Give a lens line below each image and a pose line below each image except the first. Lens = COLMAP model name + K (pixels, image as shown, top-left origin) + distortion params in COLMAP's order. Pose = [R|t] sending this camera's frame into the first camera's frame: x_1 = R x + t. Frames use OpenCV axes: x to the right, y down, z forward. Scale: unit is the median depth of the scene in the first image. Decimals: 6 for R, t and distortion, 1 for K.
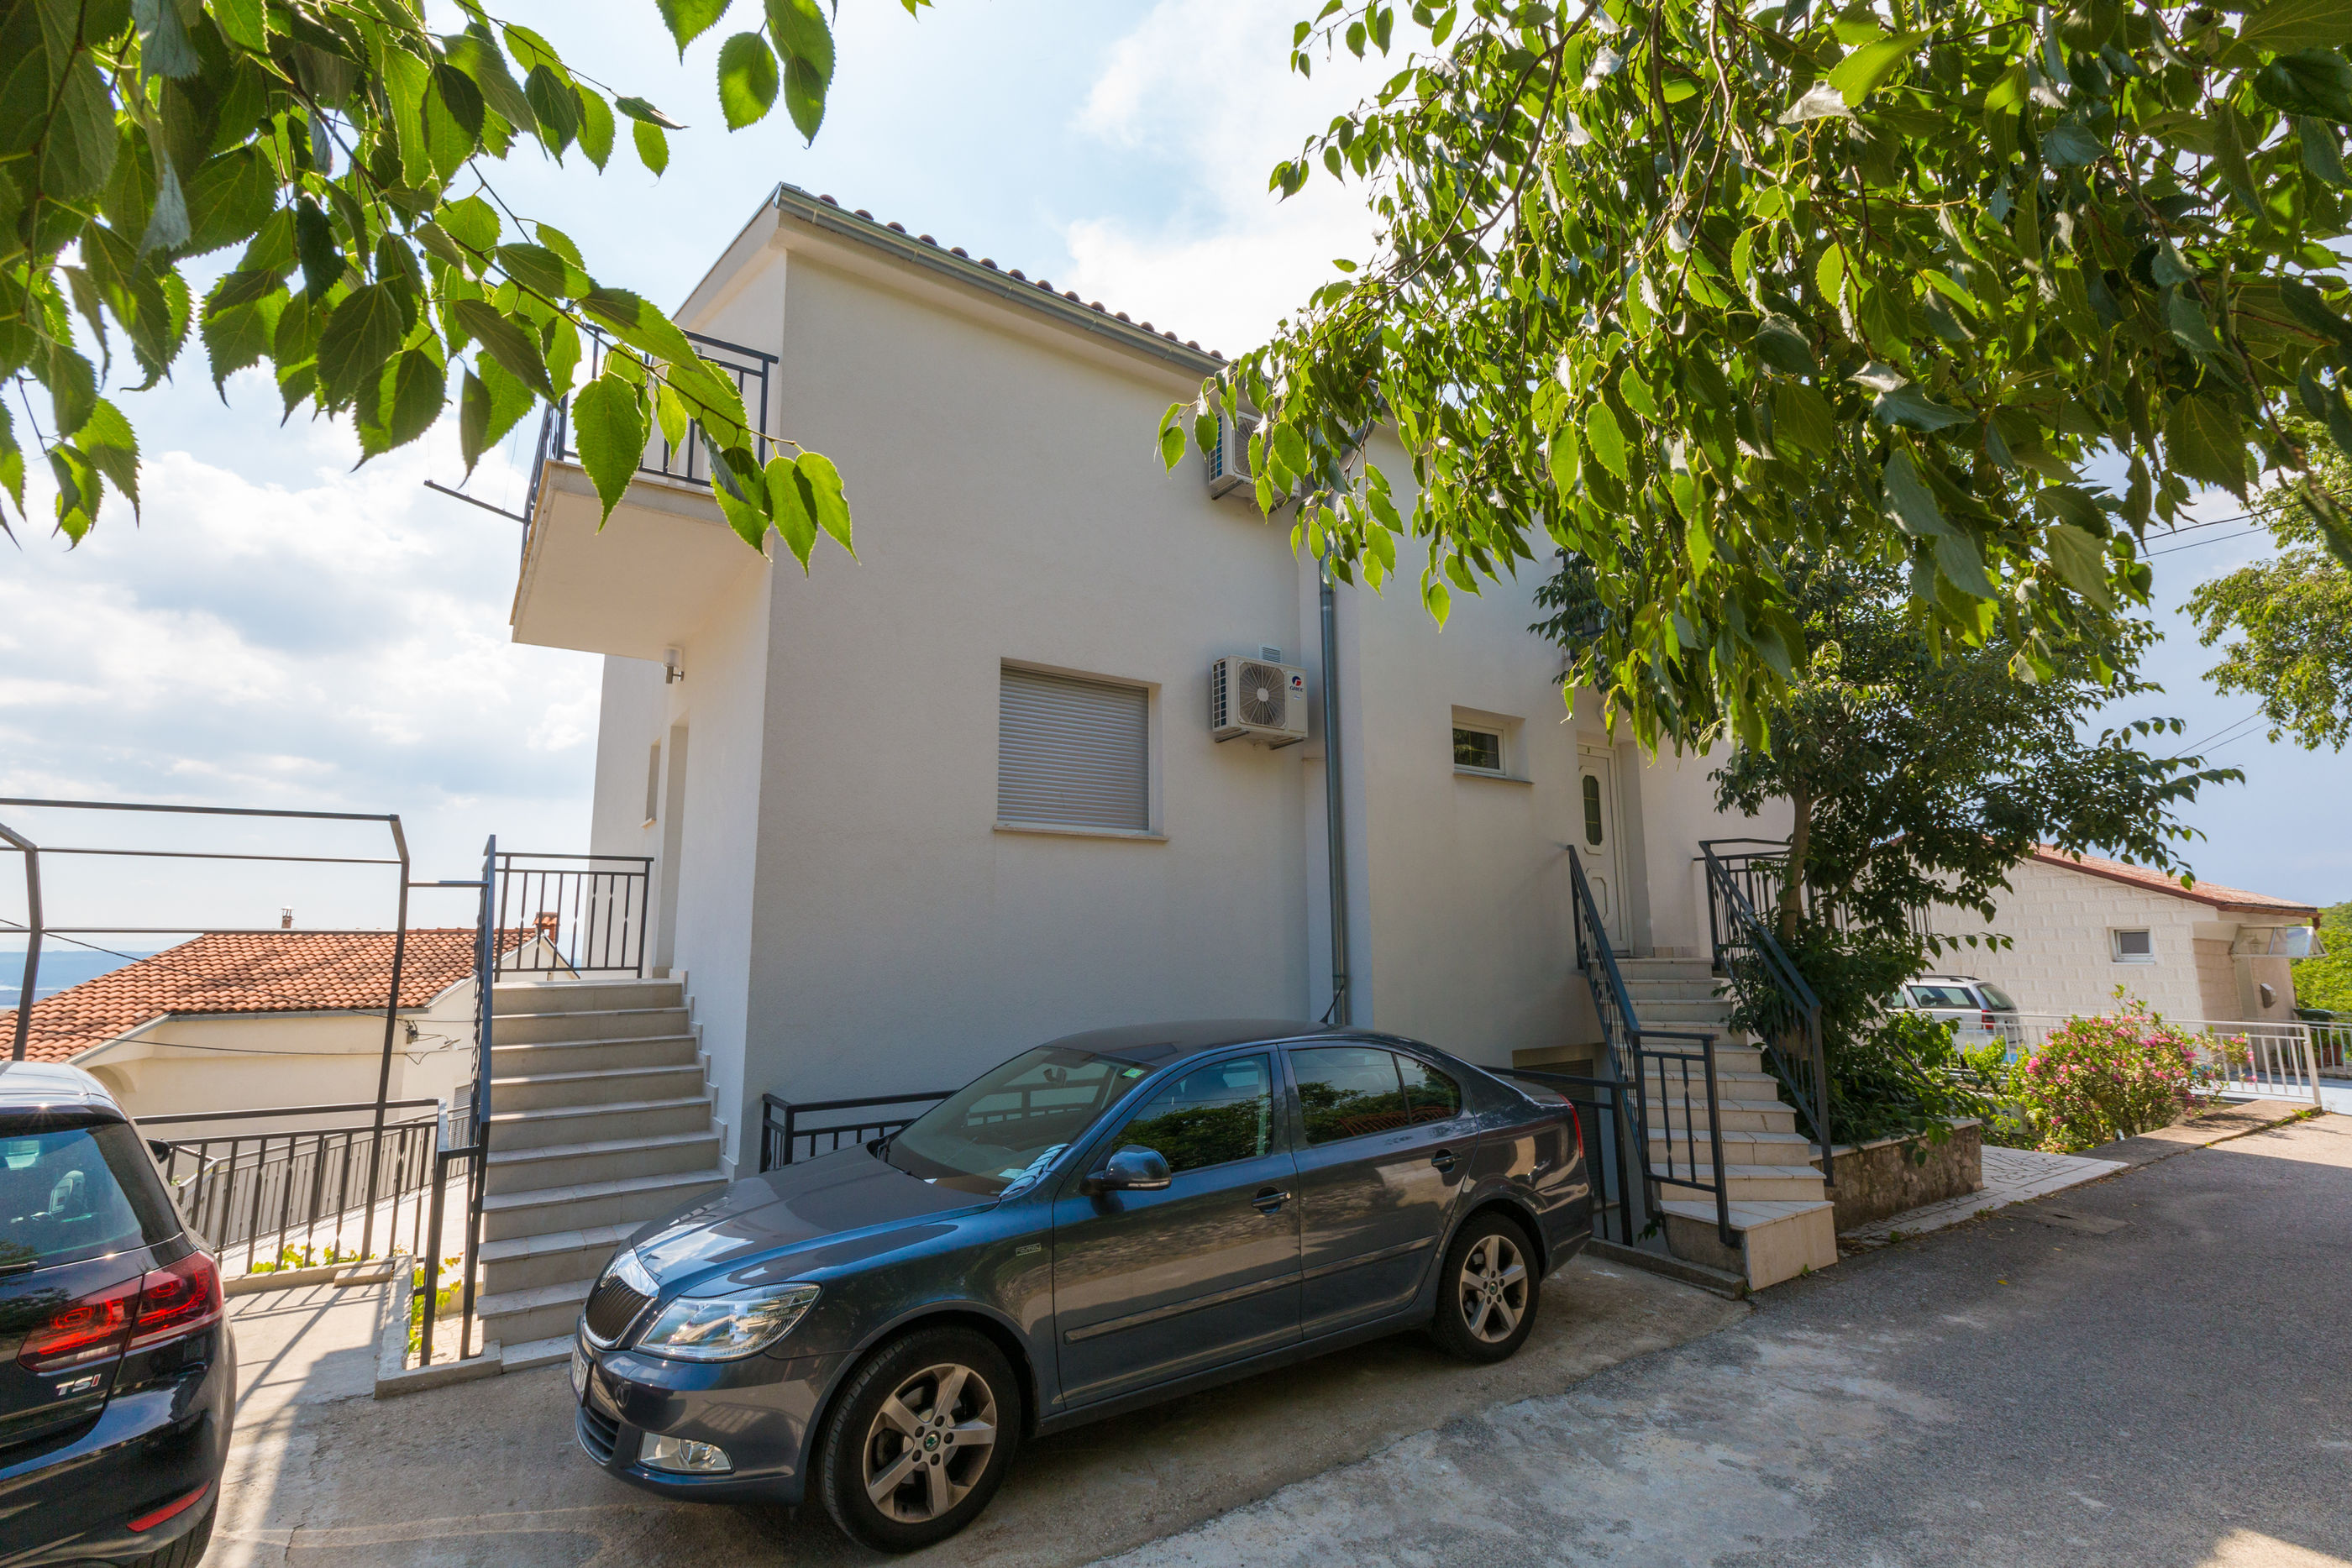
lens RADIAL K [[1026.4, 0, 1176.0], [0, 1026.4, 784.0], [0, 0, 1]] dist [0.001992, 0.000243]
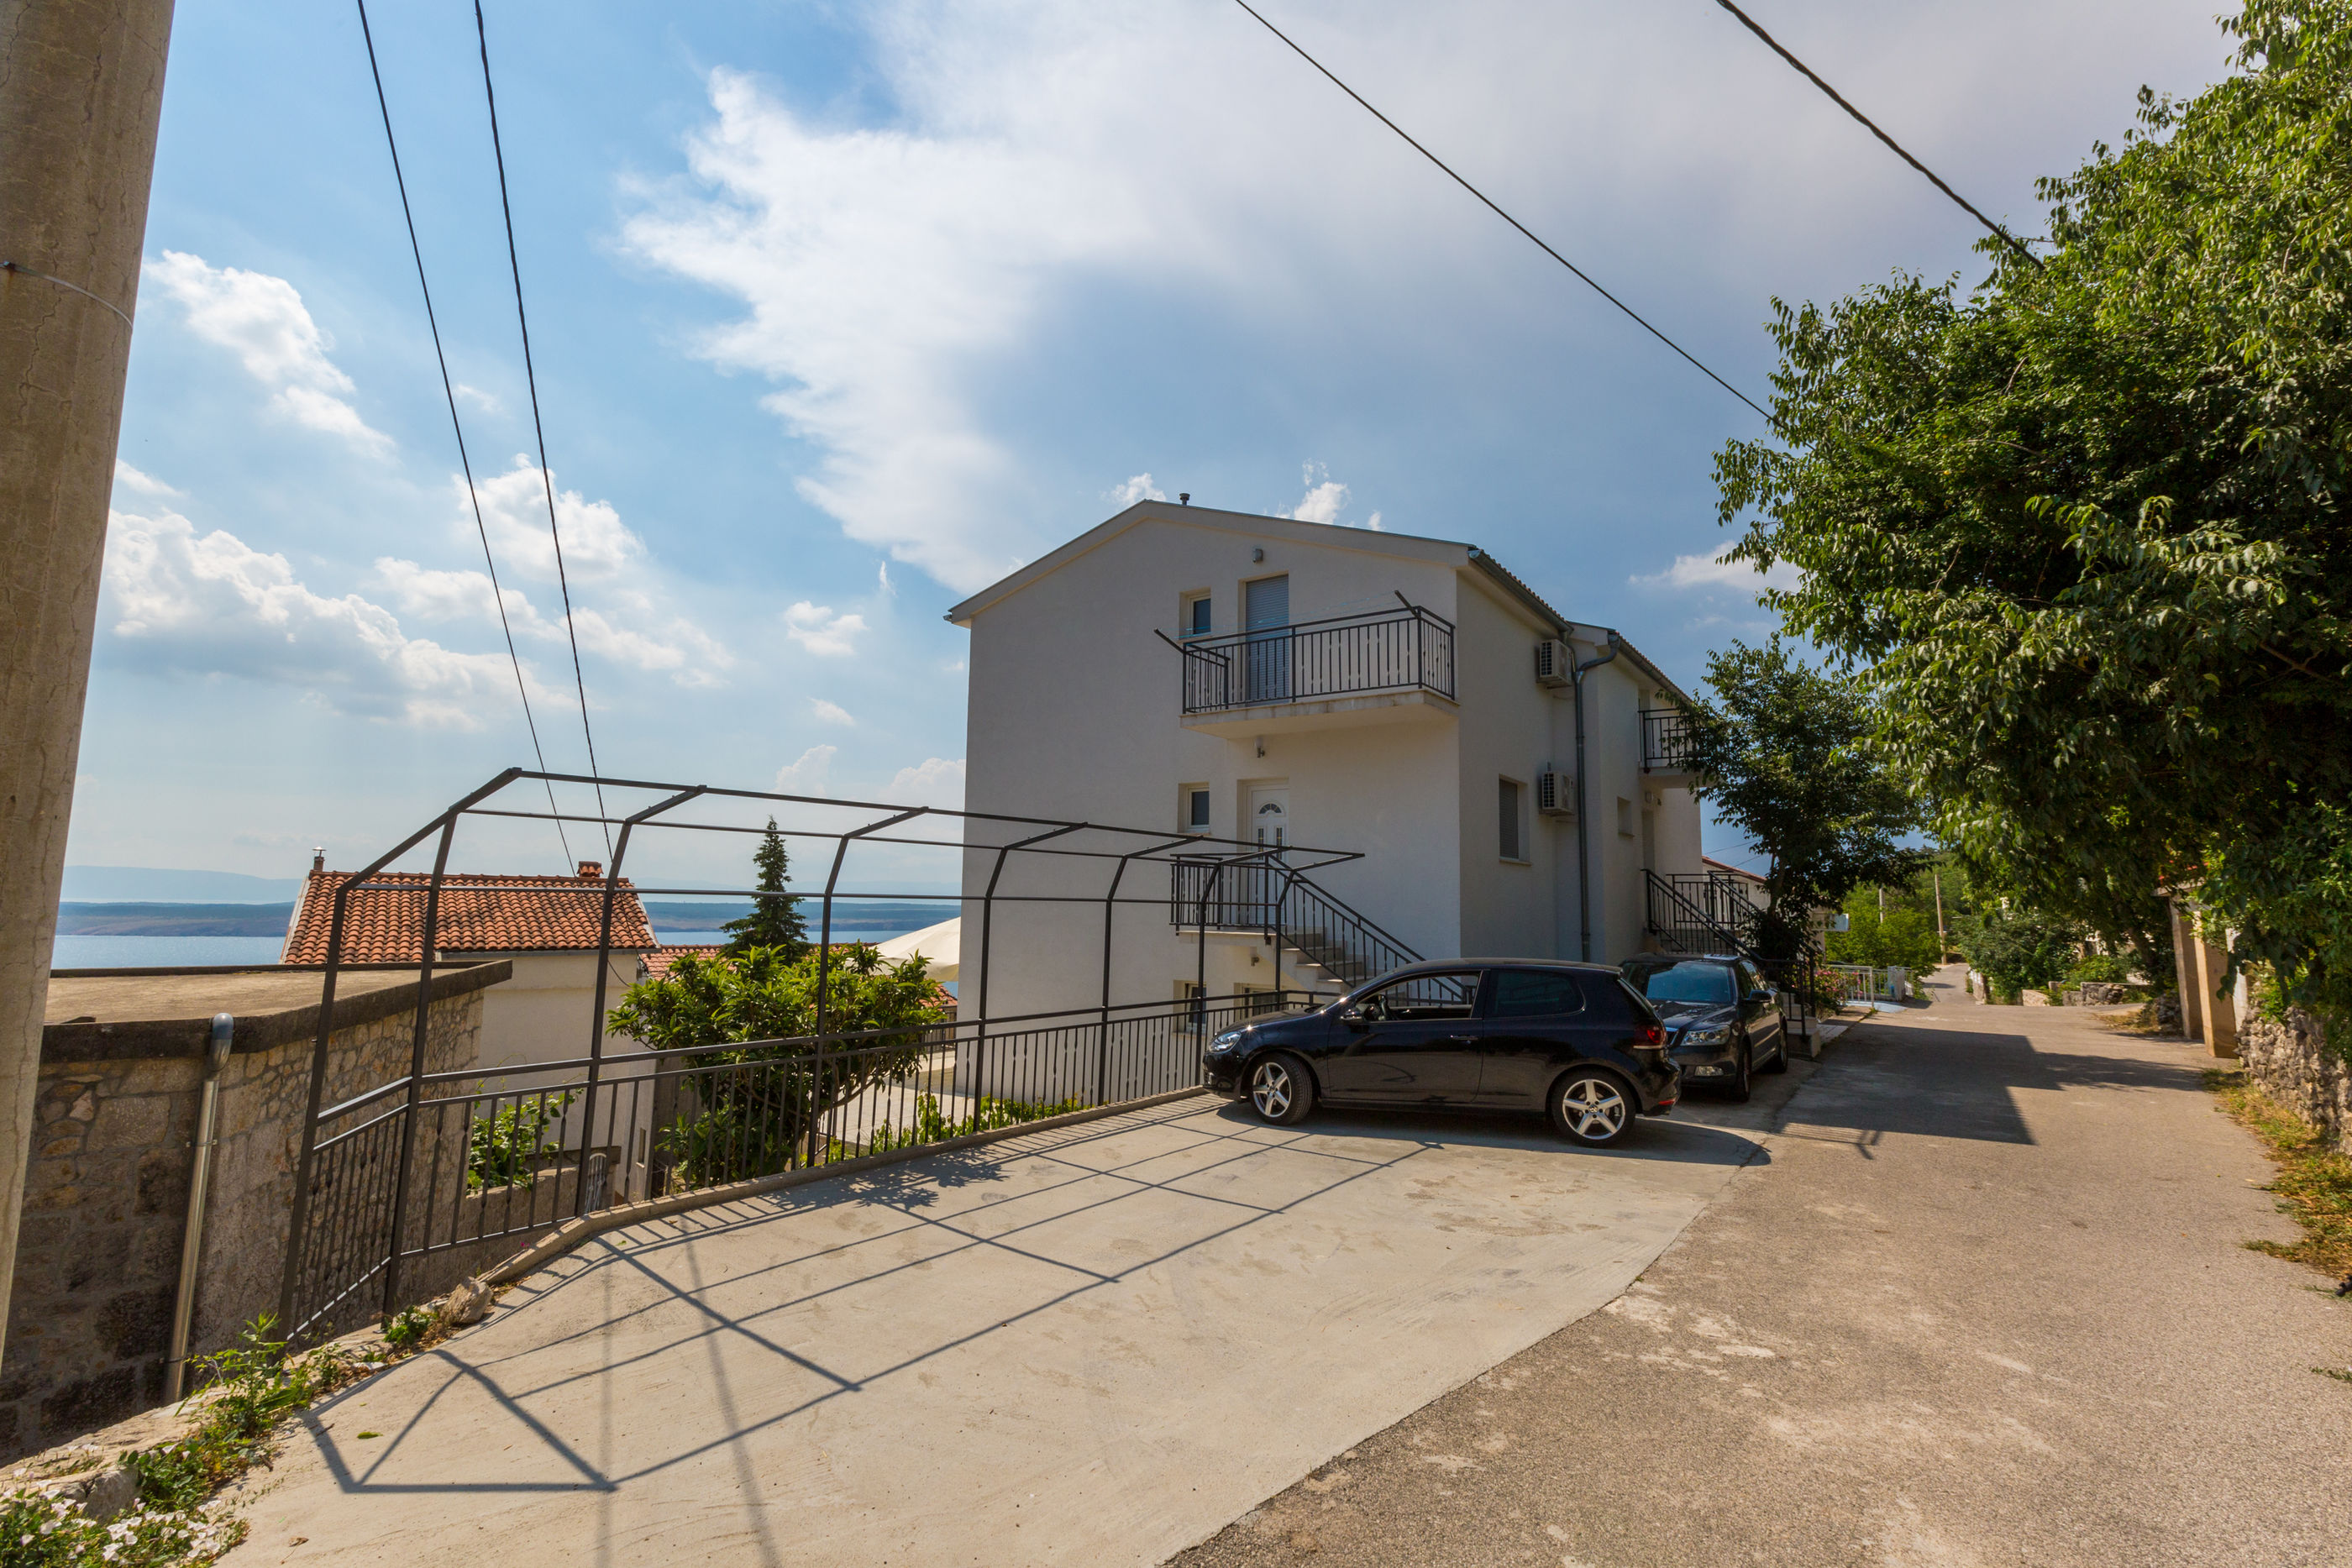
lens RADIAL K [[1026.4, 0, 1176.0], [0, 1026.4, 784.0], [0, 0, 1]] dist [0.001992, 0.000243]
pose [[0.945247, 0.058951, 0.320986, -1.187186], [-0.067641, 0.997582, 0.015979, -0.077081], [-0.319268, -0.036816, 0.946949, -0.558304]]
